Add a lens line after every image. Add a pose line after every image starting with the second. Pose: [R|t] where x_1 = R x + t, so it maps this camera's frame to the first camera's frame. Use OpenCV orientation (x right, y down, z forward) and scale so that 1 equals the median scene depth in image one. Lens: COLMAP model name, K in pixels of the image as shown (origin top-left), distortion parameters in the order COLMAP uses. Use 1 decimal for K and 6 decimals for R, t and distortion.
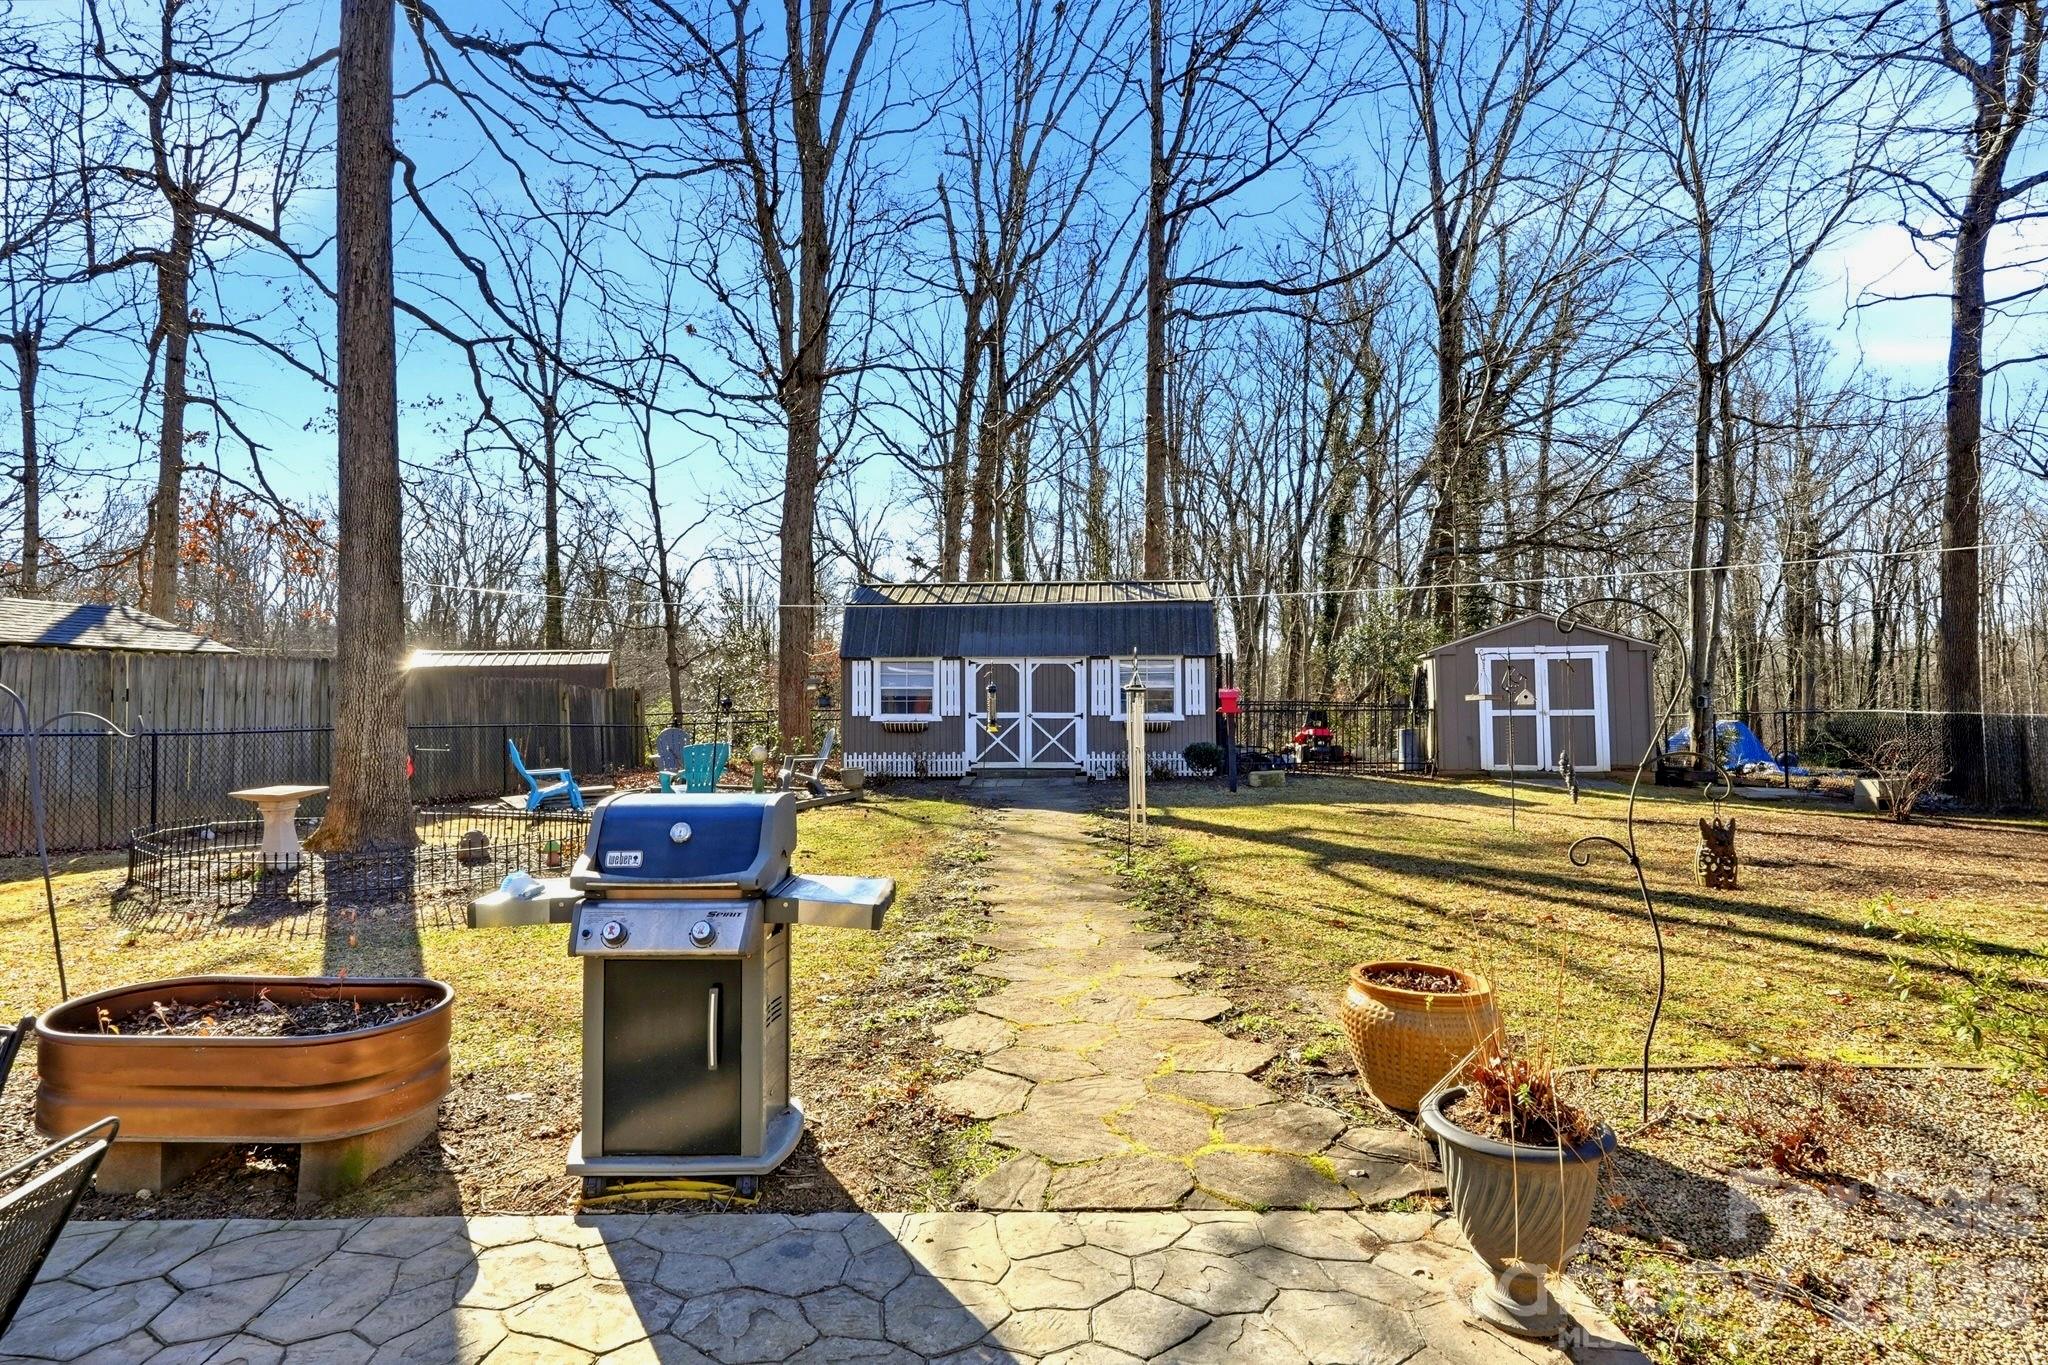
lens RADIAL K [[1033.5, 0, 1024.0], [0, 1033.5, 682.5], [0, 0, 1]] dist [0.018816, 0.000127]
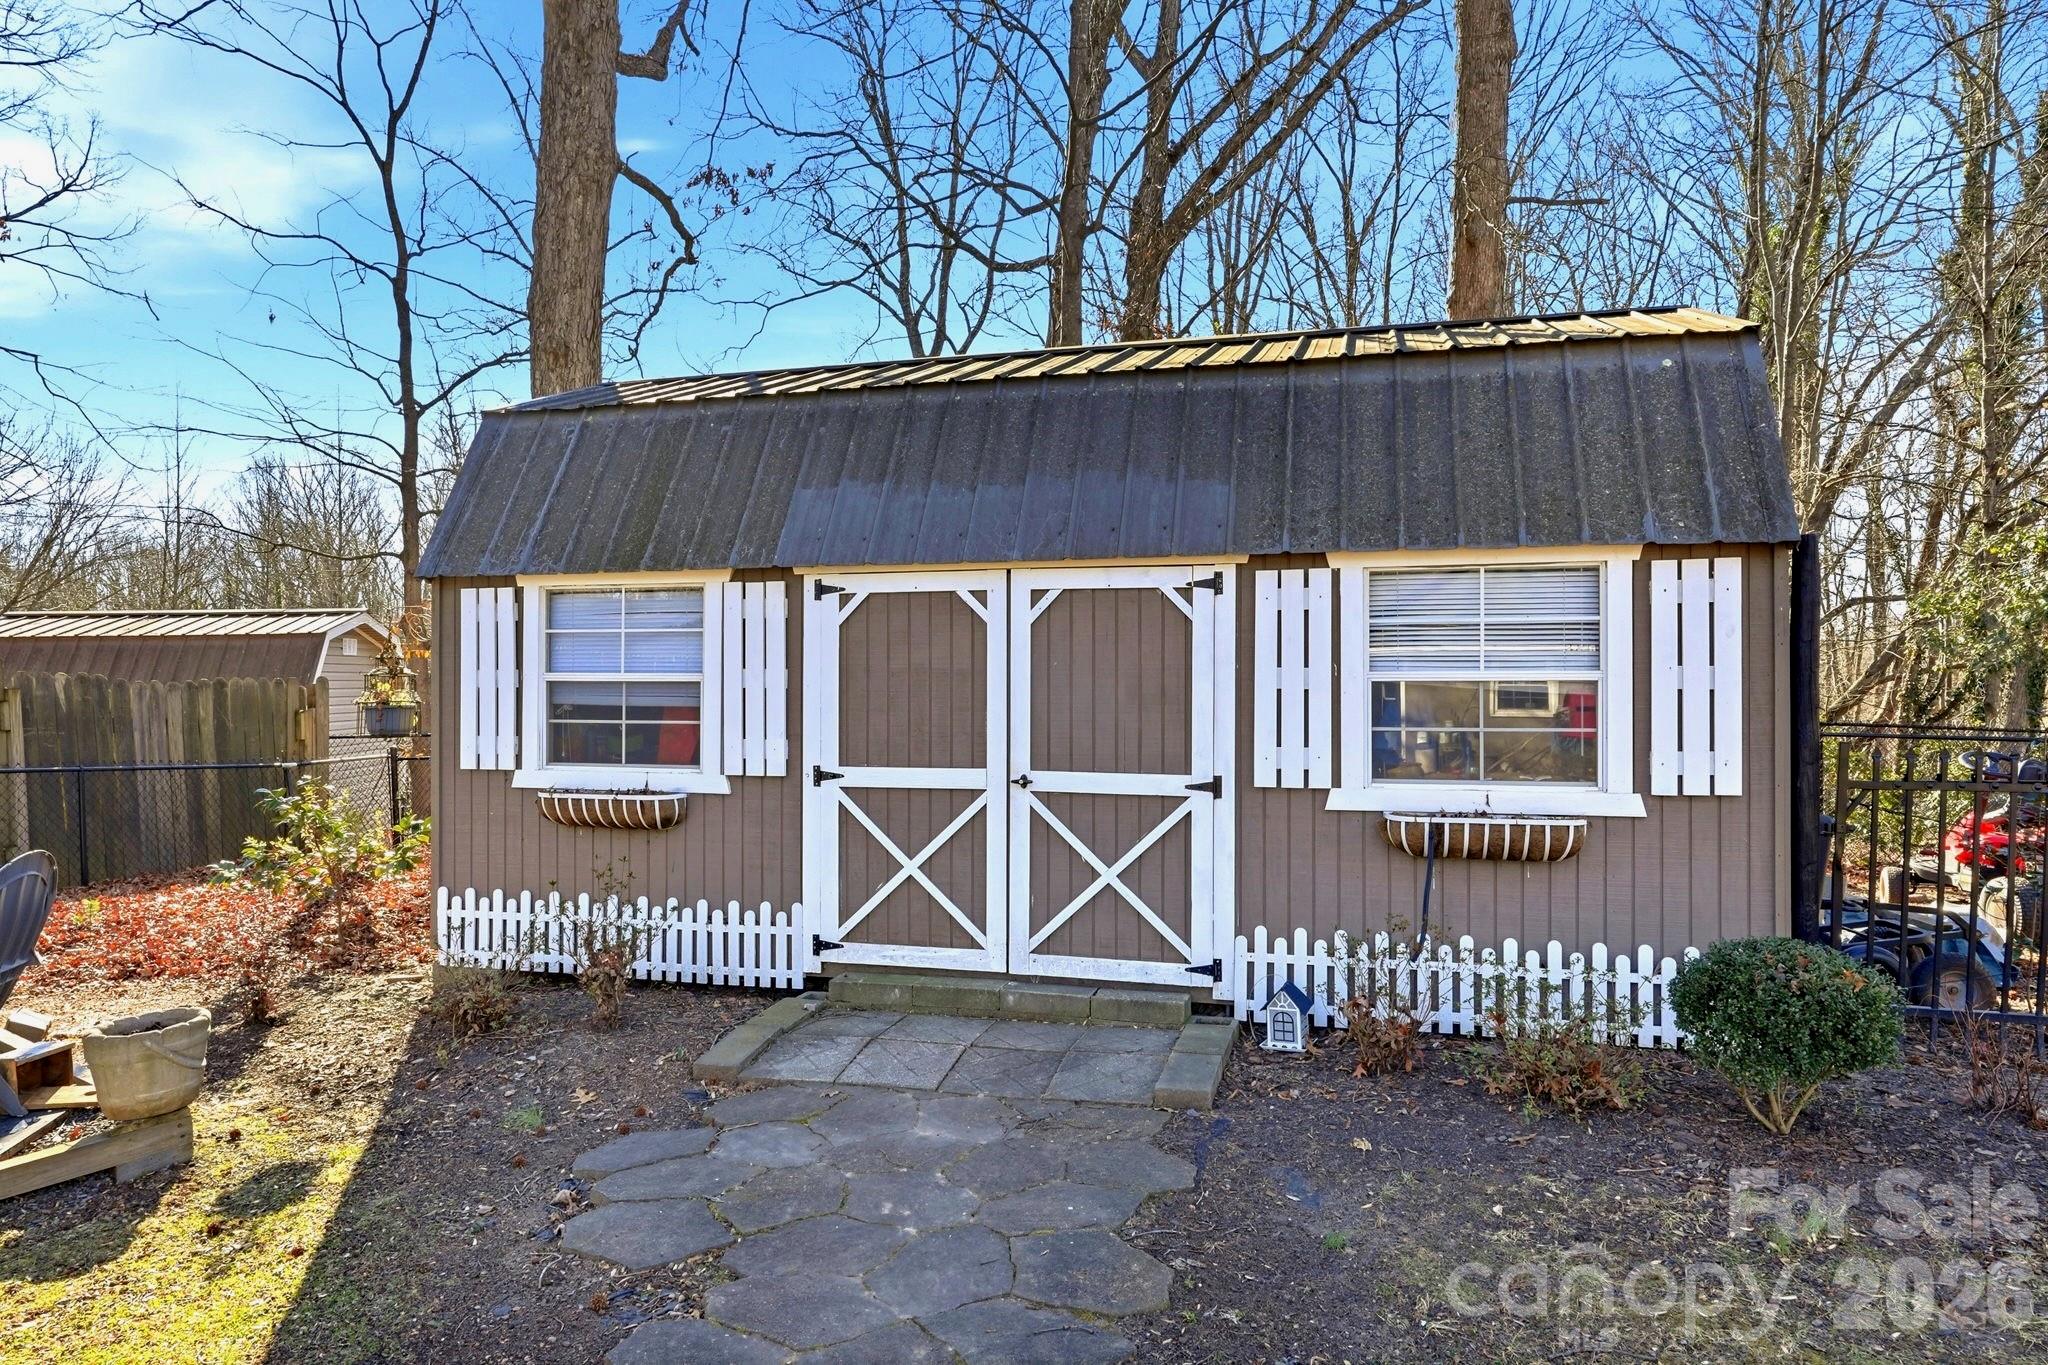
lens RADIAL K [[1048.6, 0, 1076.4], [0, 1048.6, 690.6], [0, 0, 1]] dist [-0.000588, 0.000203]
pose [[0.979954, 0.006176, -0.199129, 0.073792], [-0.005873, 0.999981, 0.002113, 0.007703], [0.199138, -0.000901, 0.979971, 0.733817]]
